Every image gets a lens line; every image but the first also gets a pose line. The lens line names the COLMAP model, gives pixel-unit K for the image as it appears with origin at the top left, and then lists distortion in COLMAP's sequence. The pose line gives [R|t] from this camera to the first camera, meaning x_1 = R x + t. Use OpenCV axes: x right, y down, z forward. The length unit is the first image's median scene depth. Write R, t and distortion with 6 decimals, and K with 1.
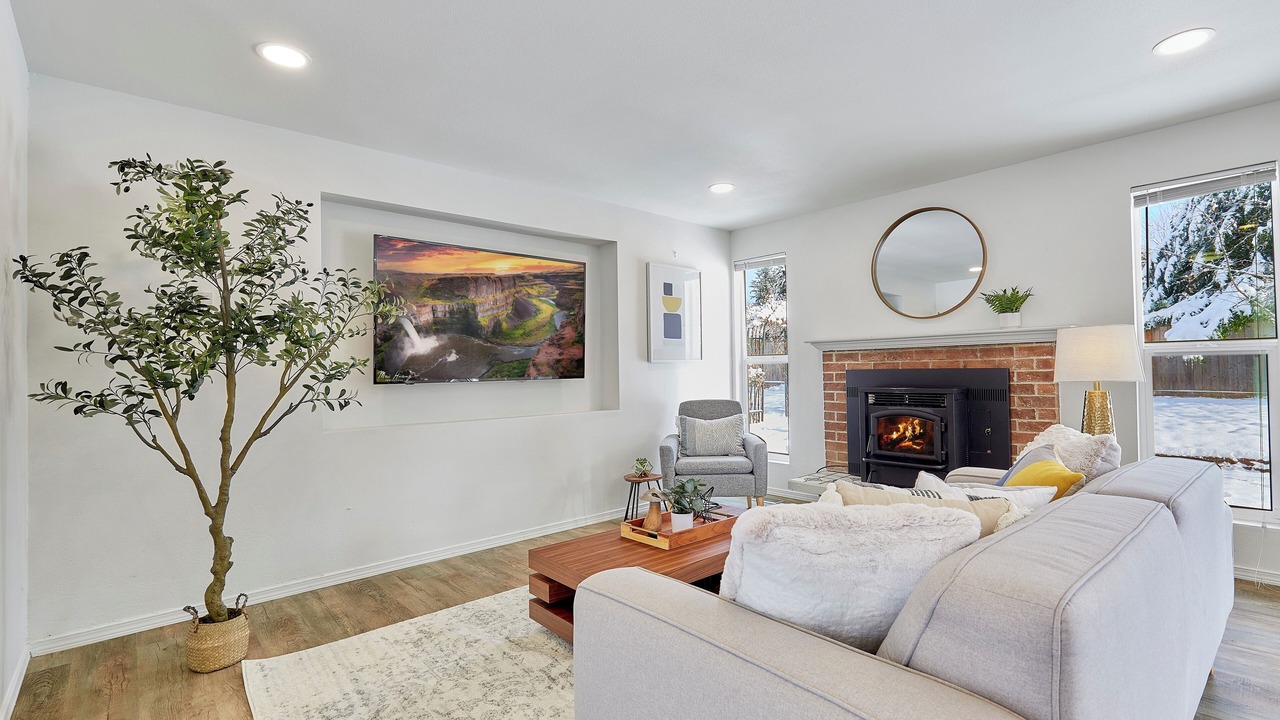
lens RADIAL K [[576.5, 0, 649.0], [0, 576.5, 362.7], [0, 0, 1]] dist [0.001027, 0.000220]
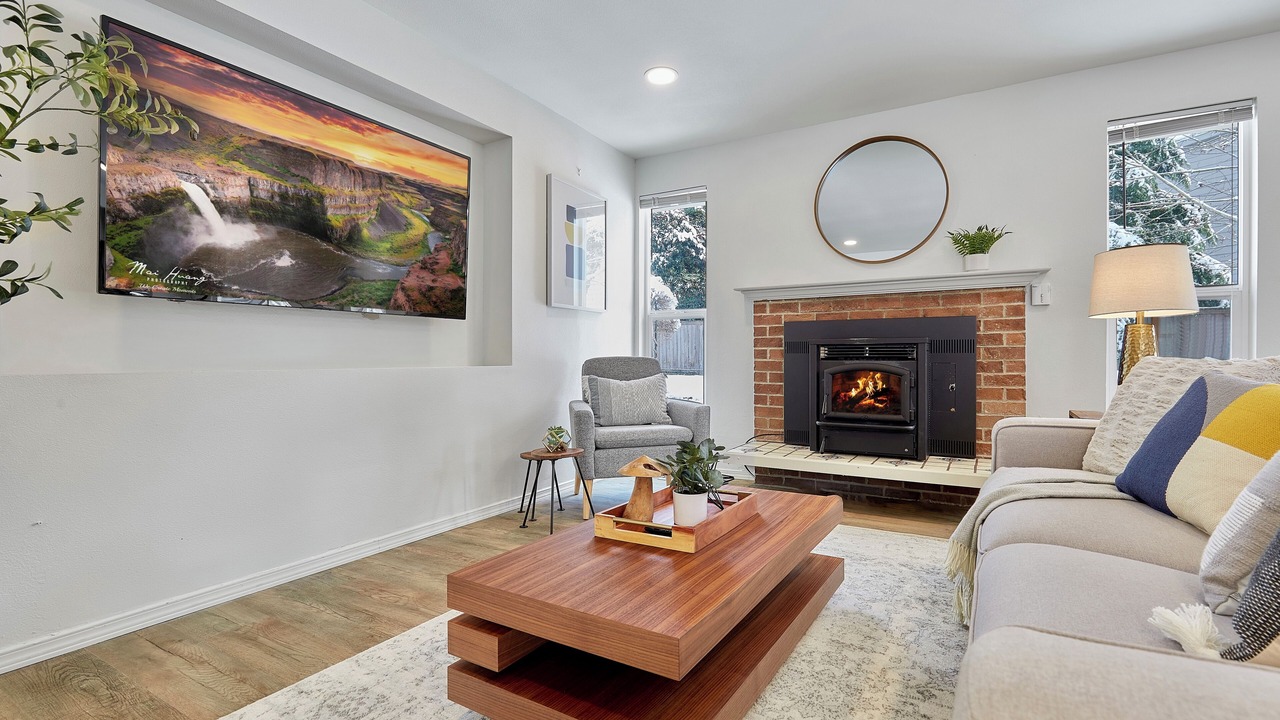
lens RADIAL K [[576.5, 0, 645.3], [0, 576.5, 360.2], [0, 0, 1]] dist [0.001027, 0.000220]
pose [[0.953257, 0.015401, 0.301769, -0.137064], [-0.019261, 0.999766, 0.009819, 0.079271], [-0.301547, -0.015172, 0.953331, 0.298252]]
